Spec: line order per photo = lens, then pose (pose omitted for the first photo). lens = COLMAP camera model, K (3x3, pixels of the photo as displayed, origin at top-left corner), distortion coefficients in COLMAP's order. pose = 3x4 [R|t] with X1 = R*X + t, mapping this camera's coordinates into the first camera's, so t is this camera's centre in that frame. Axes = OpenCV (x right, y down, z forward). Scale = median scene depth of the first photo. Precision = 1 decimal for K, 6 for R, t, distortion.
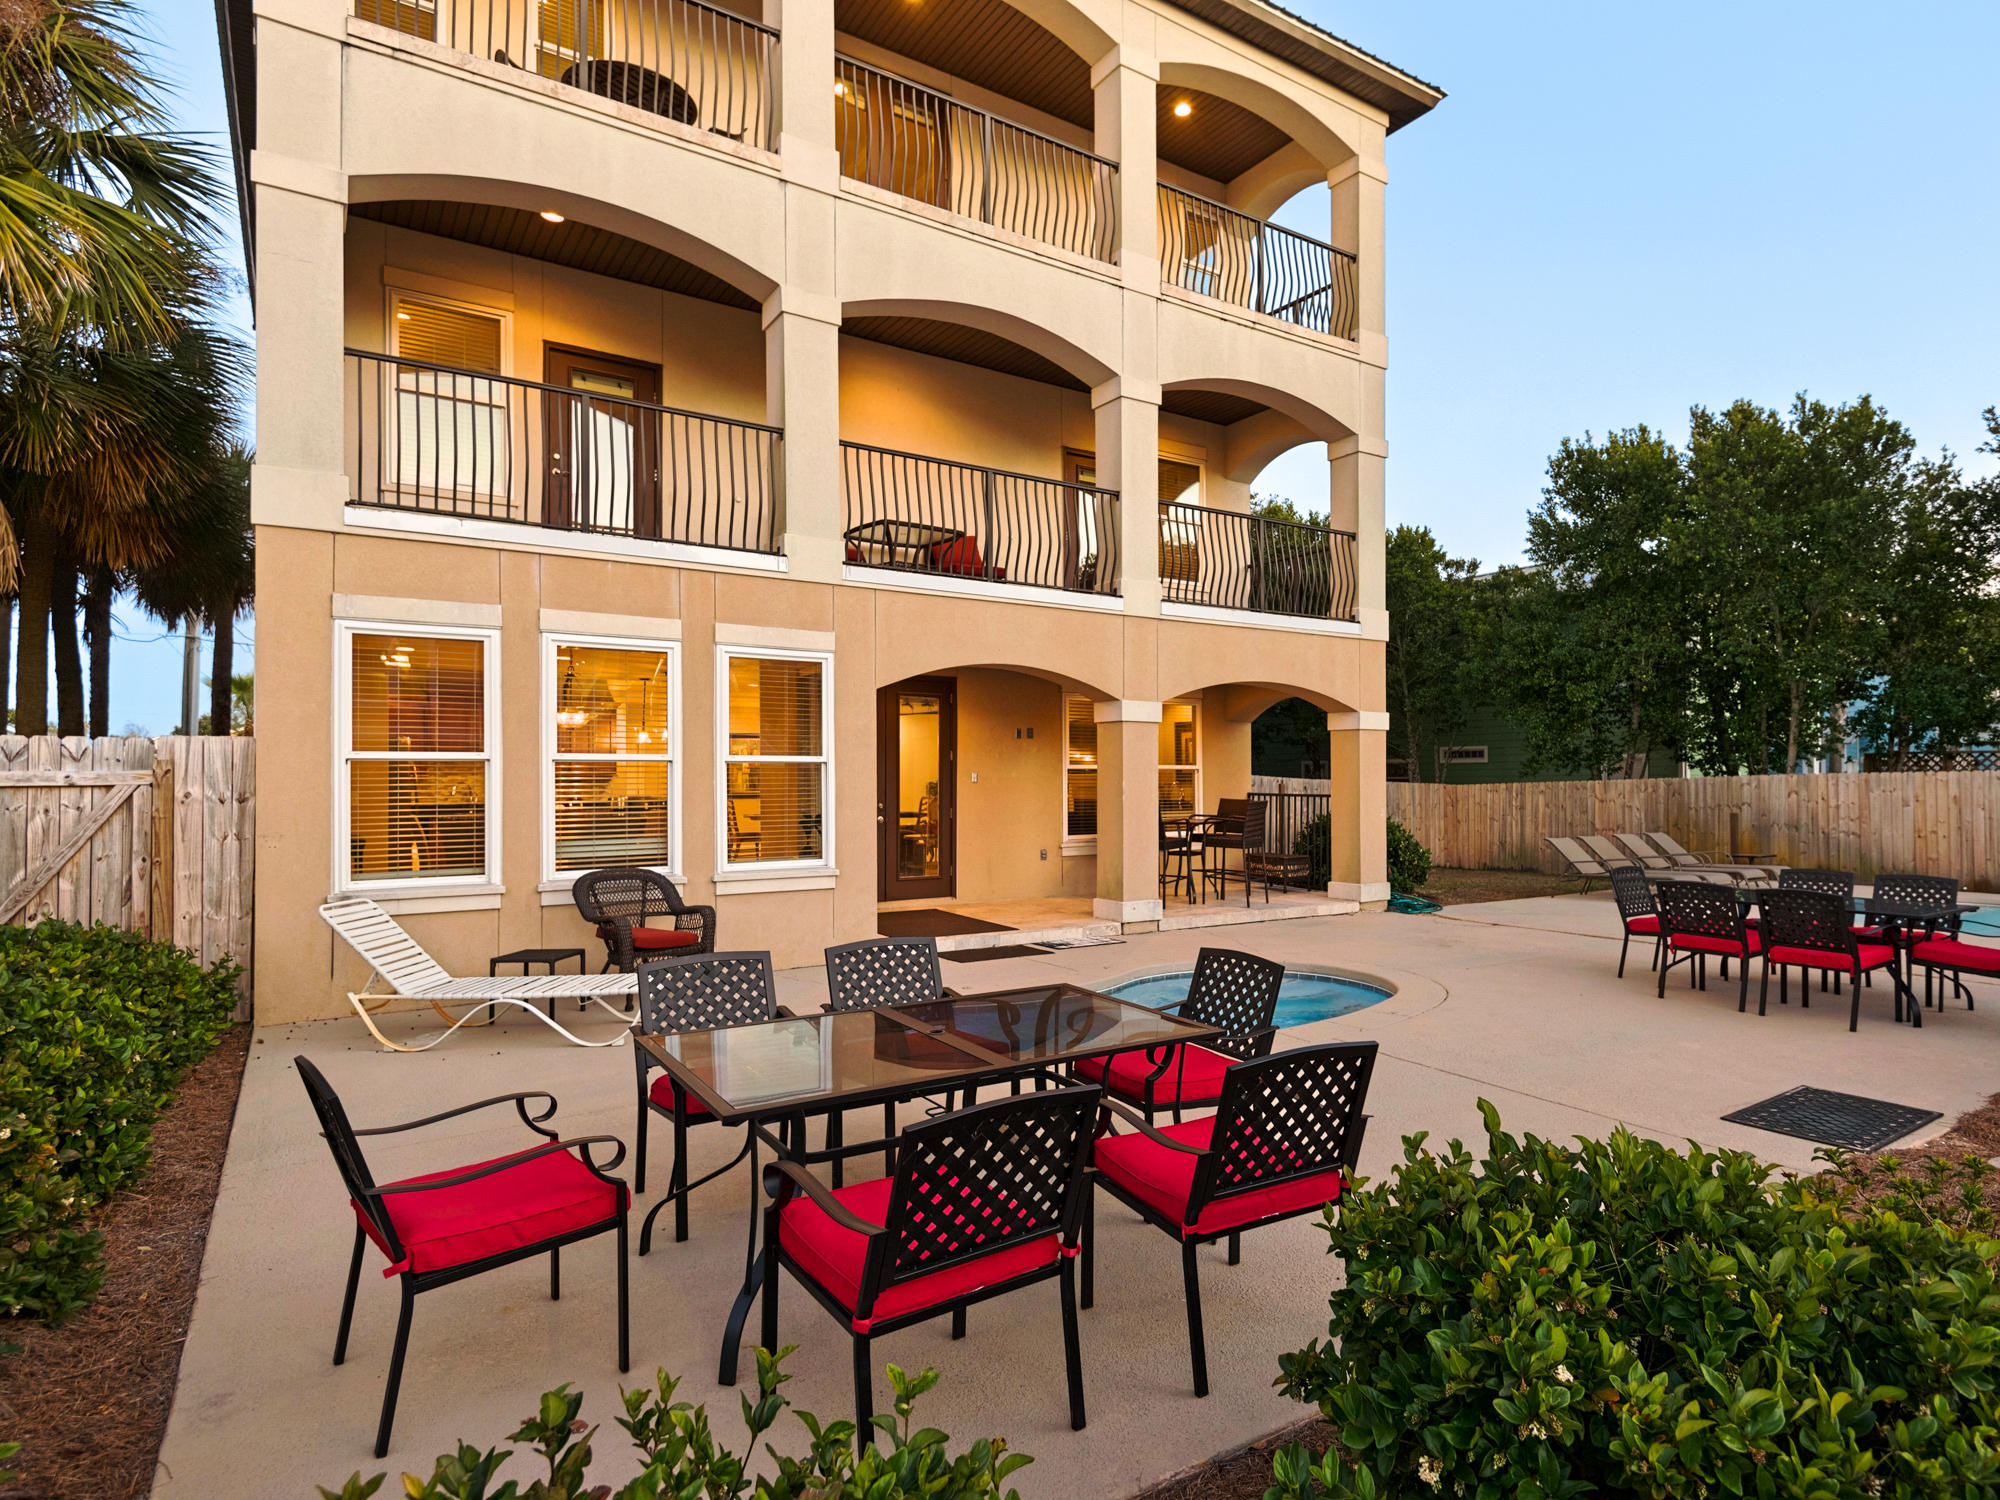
lens RADIAL K [[1083.6, 0, 1009.2], [0, 1083.6, 782.0], [0, 0, 1]] dist [0.019322, -0.022184]
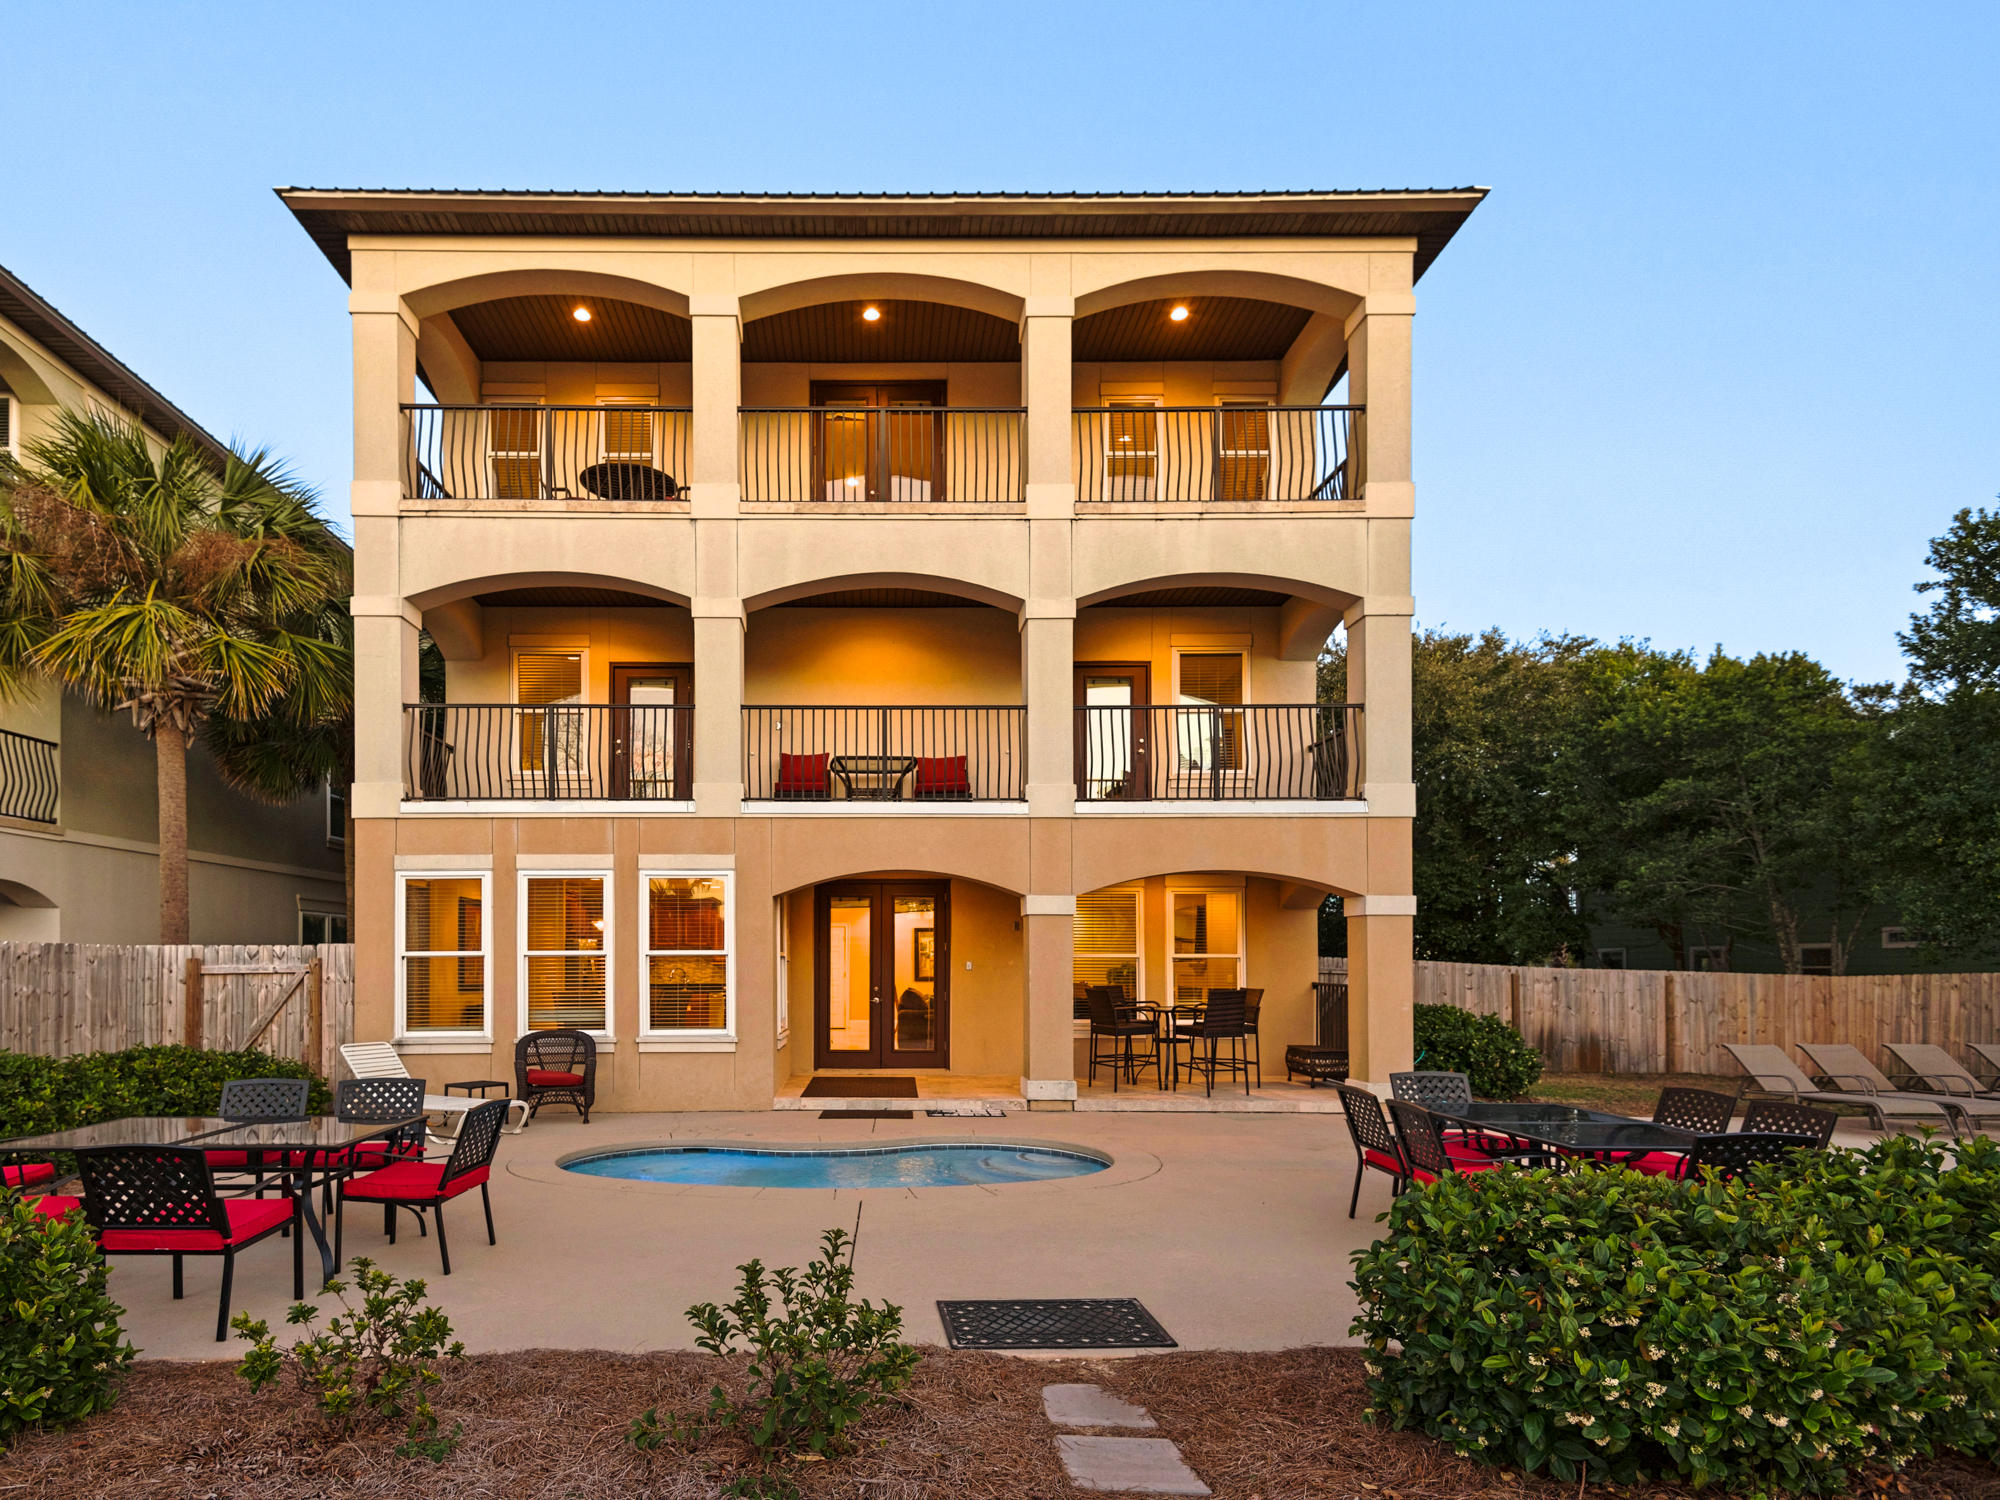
lens RADIAL K [[1106.4, 0, 1188.6], [0, 1106.4, 965.4], [0, 0, 1]] dist [0.003219, -0.000514]
pose [[0.847341, -0.003130, -0.531041, 0.820525], [-0.001266, 0.999968, -0.007915, 0.002378], [0.531048, 0.007379, 0.847309, 0.143043]]
